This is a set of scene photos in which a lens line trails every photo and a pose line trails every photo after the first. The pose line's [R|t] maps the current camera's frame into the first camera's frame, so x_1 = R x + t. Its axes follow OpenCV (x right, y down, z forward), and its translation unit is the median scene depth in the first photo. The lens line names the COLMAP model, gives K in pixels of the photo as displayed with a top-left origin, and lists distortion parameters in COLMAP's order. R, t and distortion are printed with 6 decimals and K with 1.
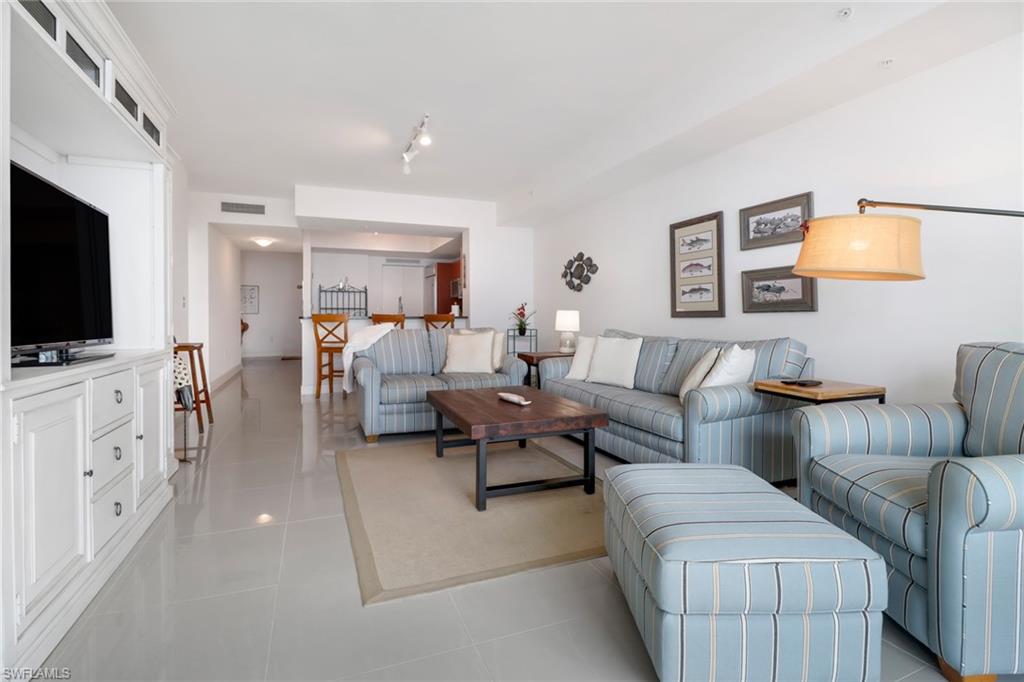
lens RADIAL K [[492.9, 0, 473.5], [0, 492.9, 306.1], [0, 0, 1]] dist [-0.006339, -0.006253]
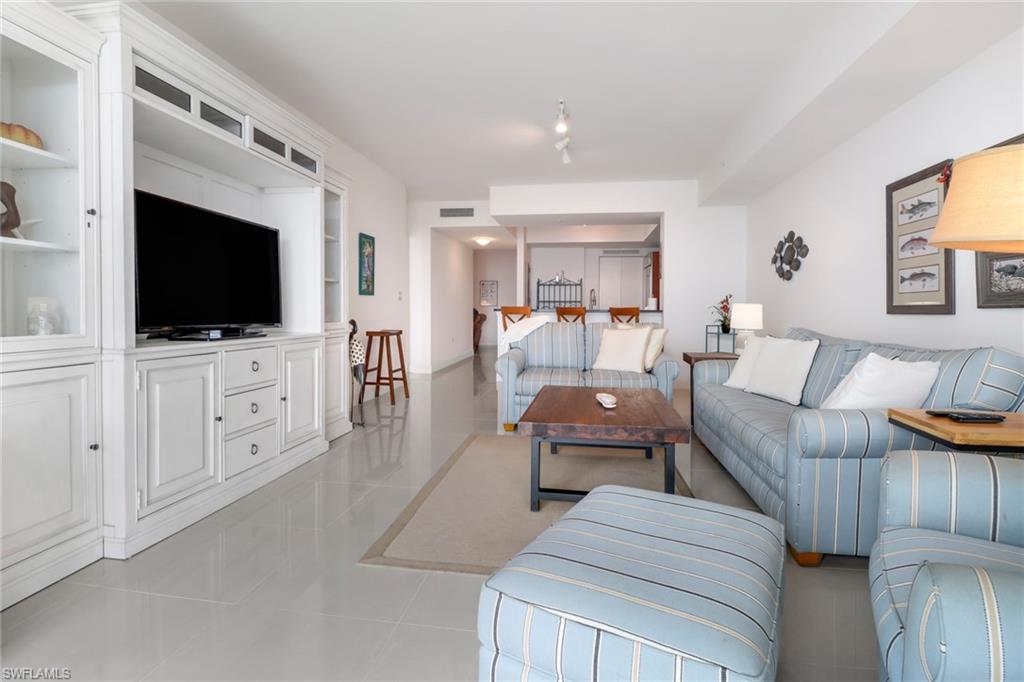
lens RADIAL K [[492.9, 0, 479.8], [0, 492.9, 309.7], [0, 0, 1]] dist [-0.006339, -0.006253]
pose [[0.862903, 0.009353, -0.505284, 0.250218], [0.001696, 0.999770, 0.021402, 0.000440], [0.505367, -0.019324, 0.862688, 0.074915]]
